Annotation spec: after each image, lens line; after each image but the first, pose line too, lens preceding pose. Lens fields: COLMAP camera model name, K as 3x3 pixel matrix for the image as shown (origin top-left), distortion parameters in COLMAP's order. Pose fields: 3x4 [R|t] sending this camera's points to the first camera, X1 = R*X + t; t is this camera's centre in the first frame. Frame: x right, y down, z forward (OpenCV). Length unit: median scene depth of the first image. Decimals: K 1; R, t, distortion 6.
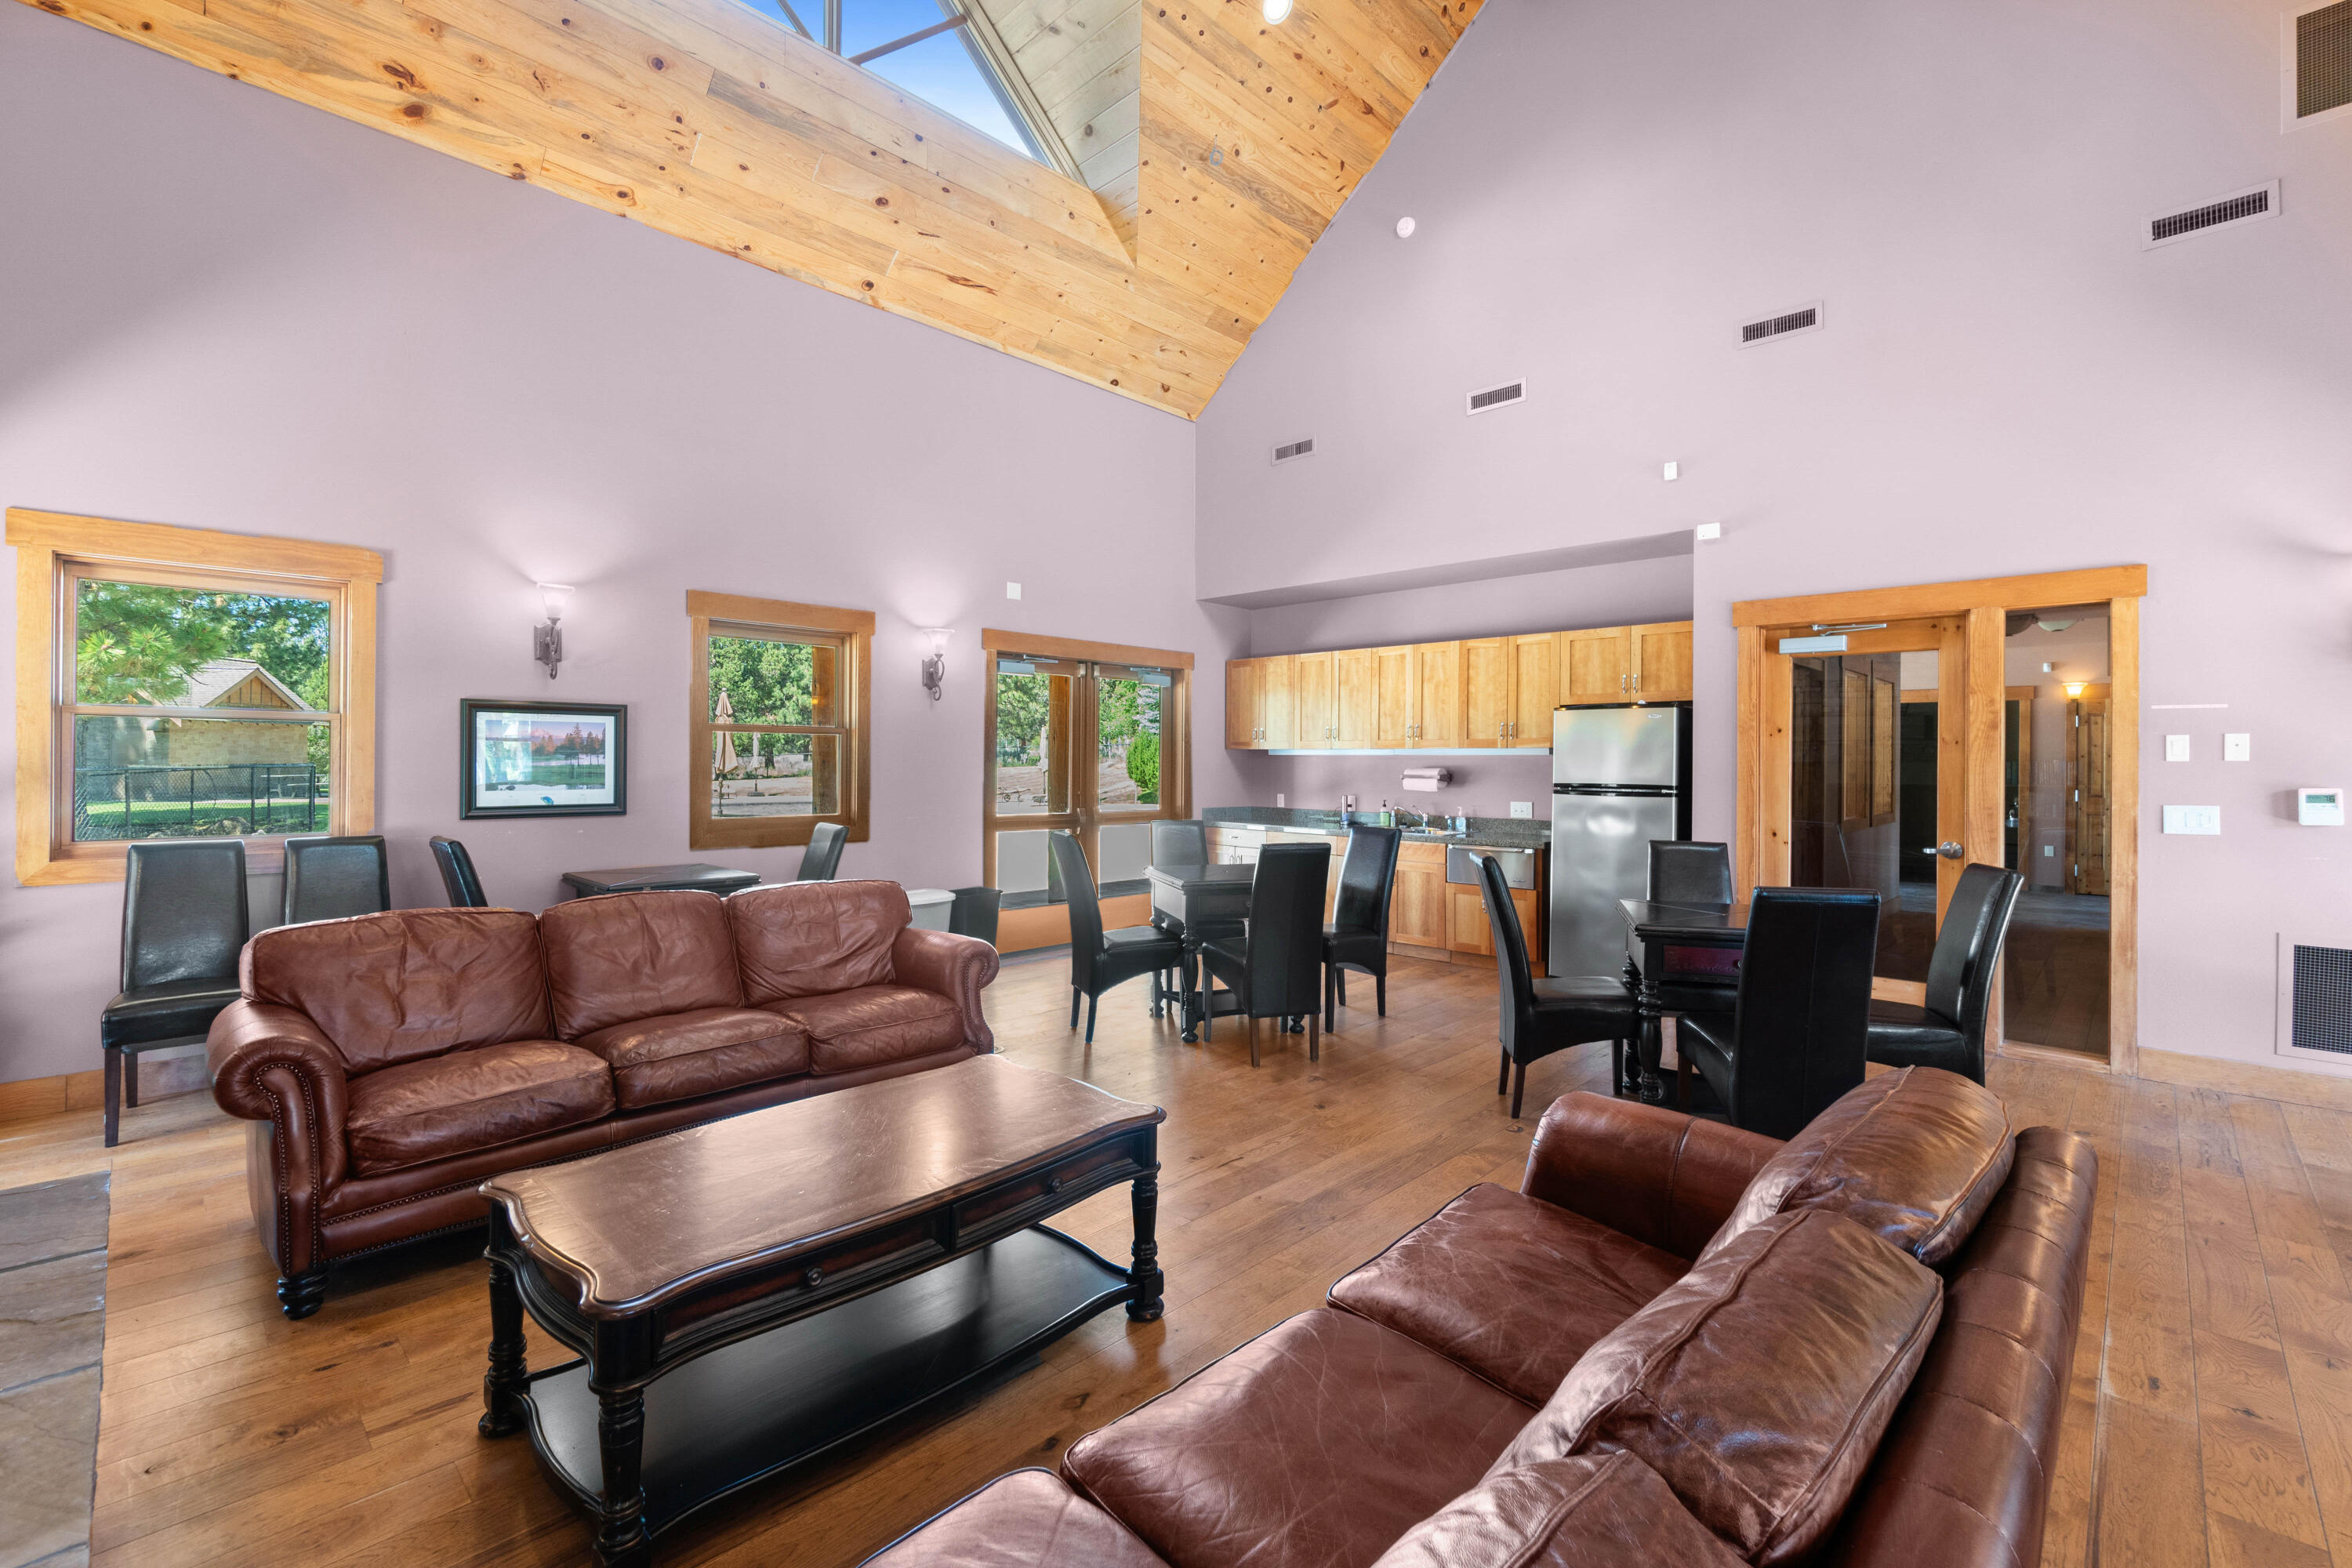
lens RADIAL K [[986.3, 0, 1173.7], [0, 986.3, 771.6], [0, 0, 1]] dist [0.001478, 0.000320]
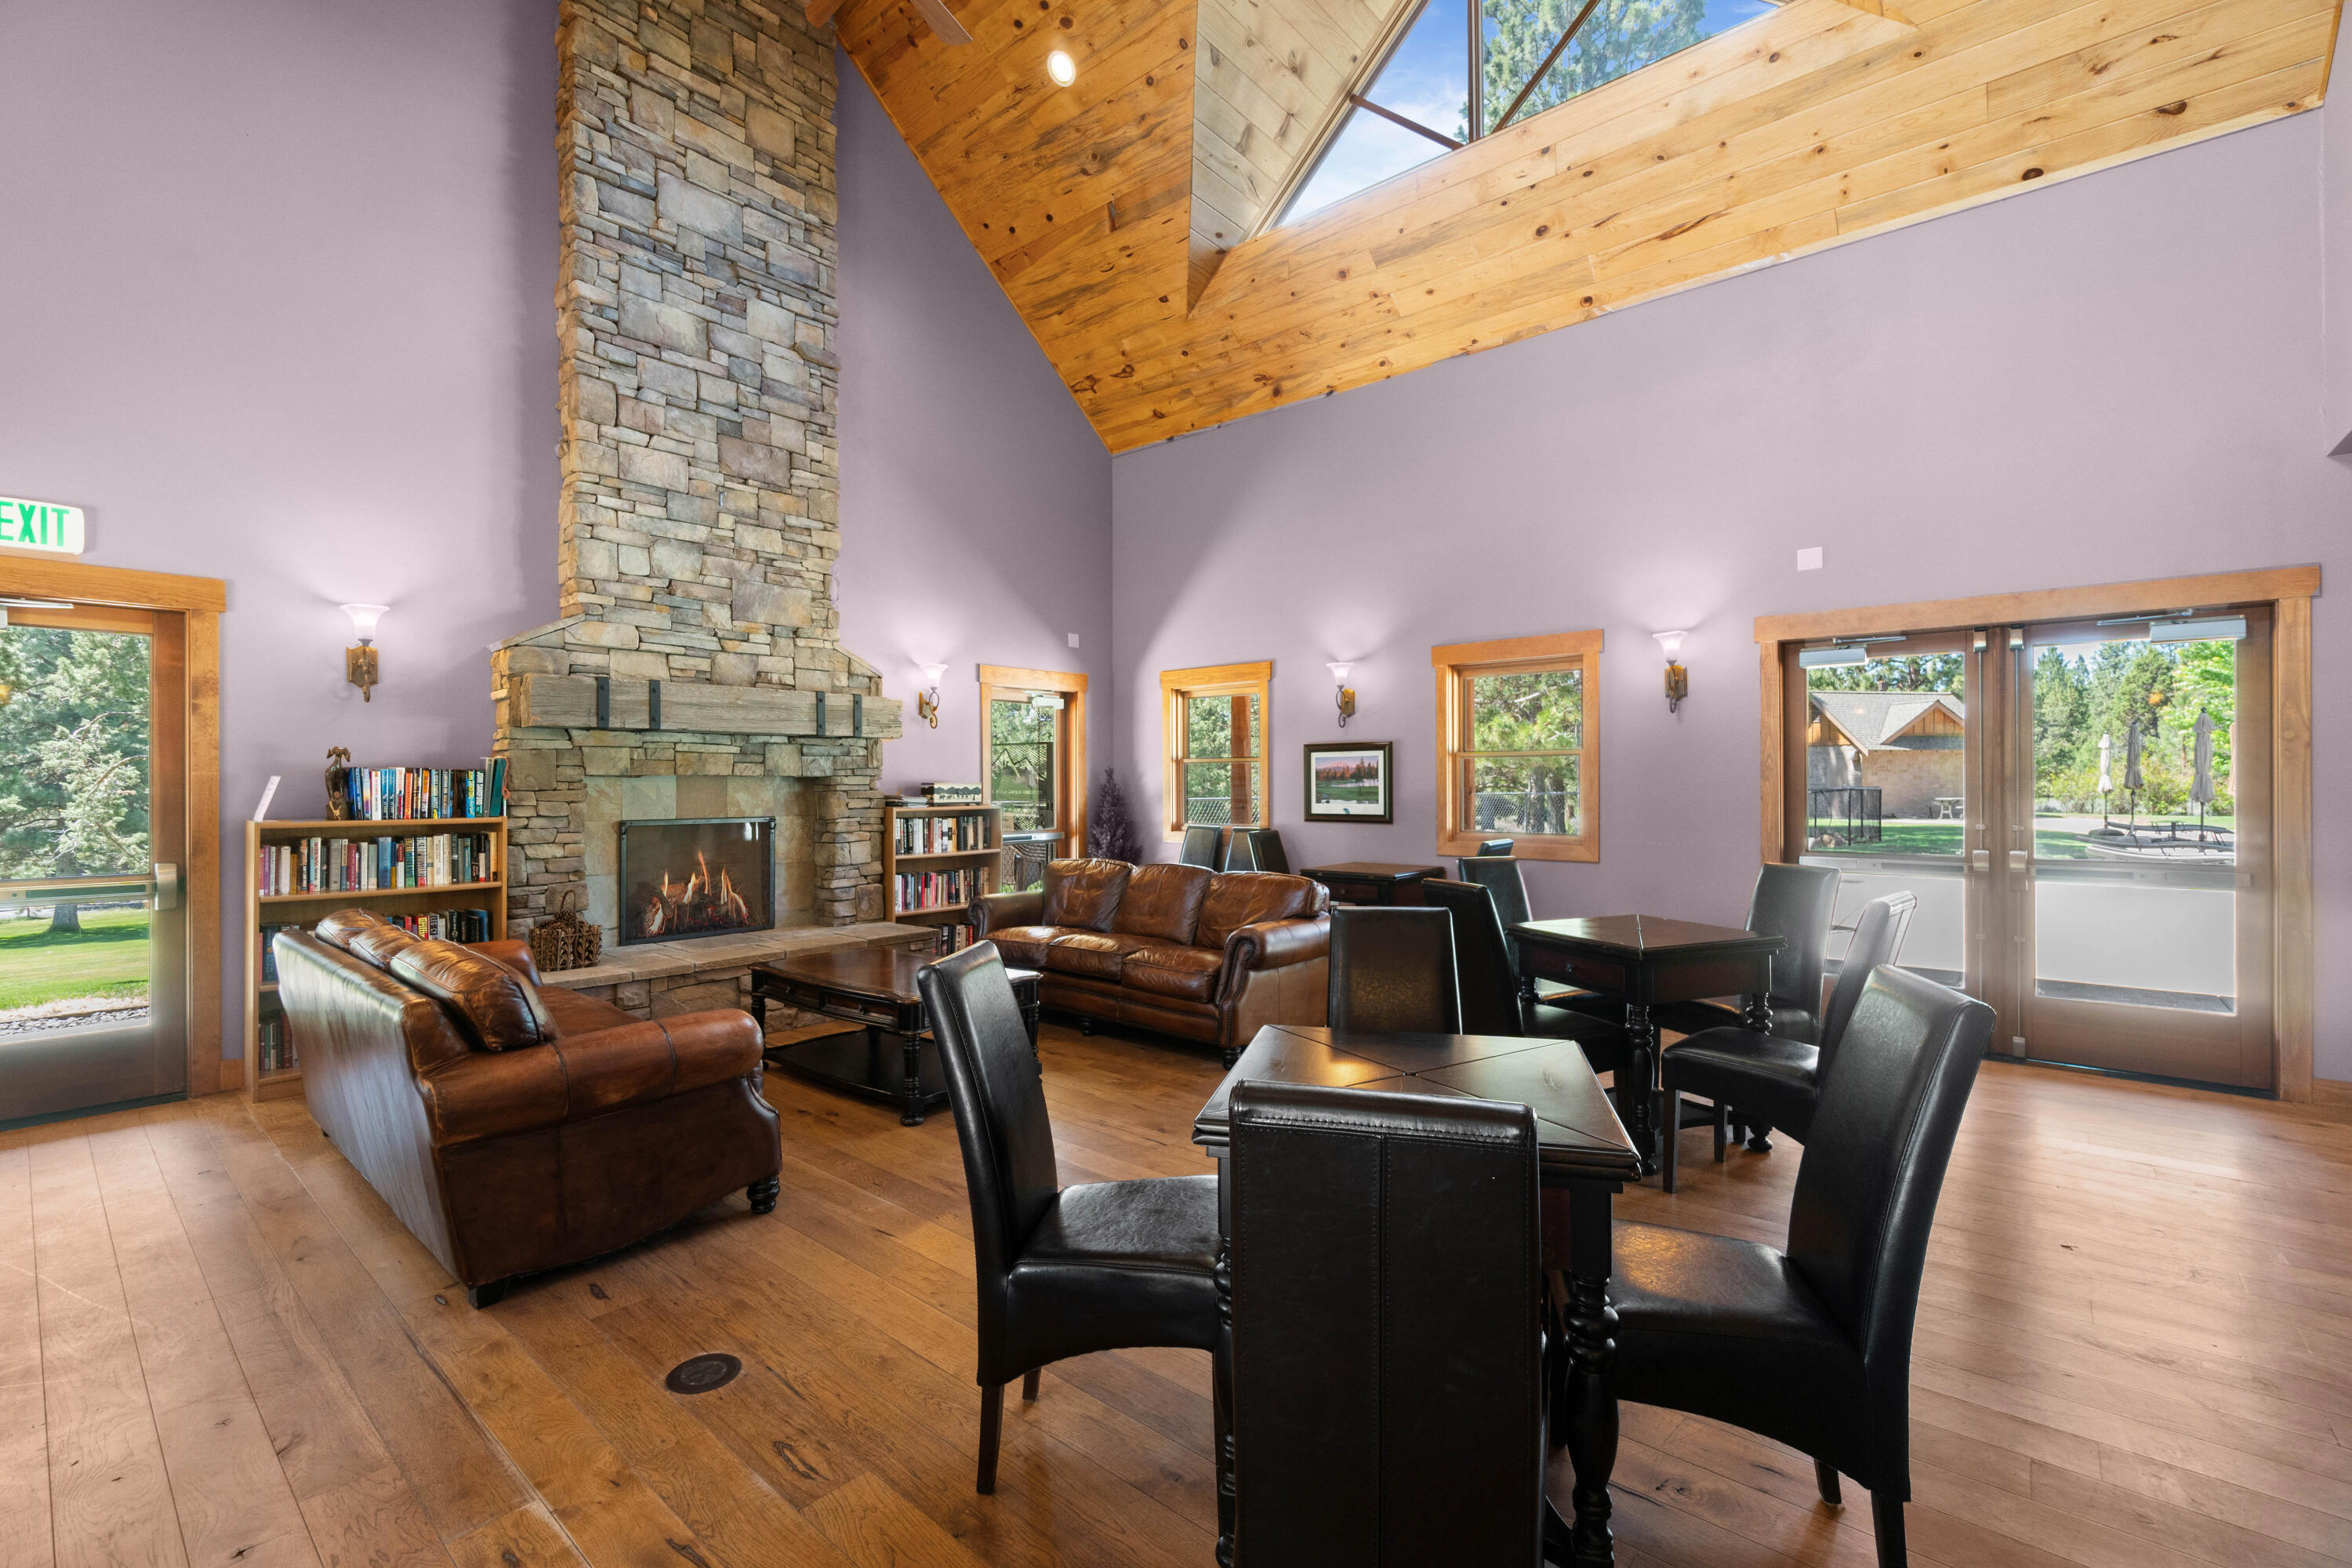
lens RADIAL K [[986.3, 0, 1172.0], [0, 986.3, 783.2], [0, 0, 1]] dist [0.001478, 0.000320]
pose [[0.097110, -0.002555, -0.995270, 0.759137], [-0.001420, 0.999995, -0.002706, -0.007039], [0.995273, 0.001677, 0.097106, 0.587458]]
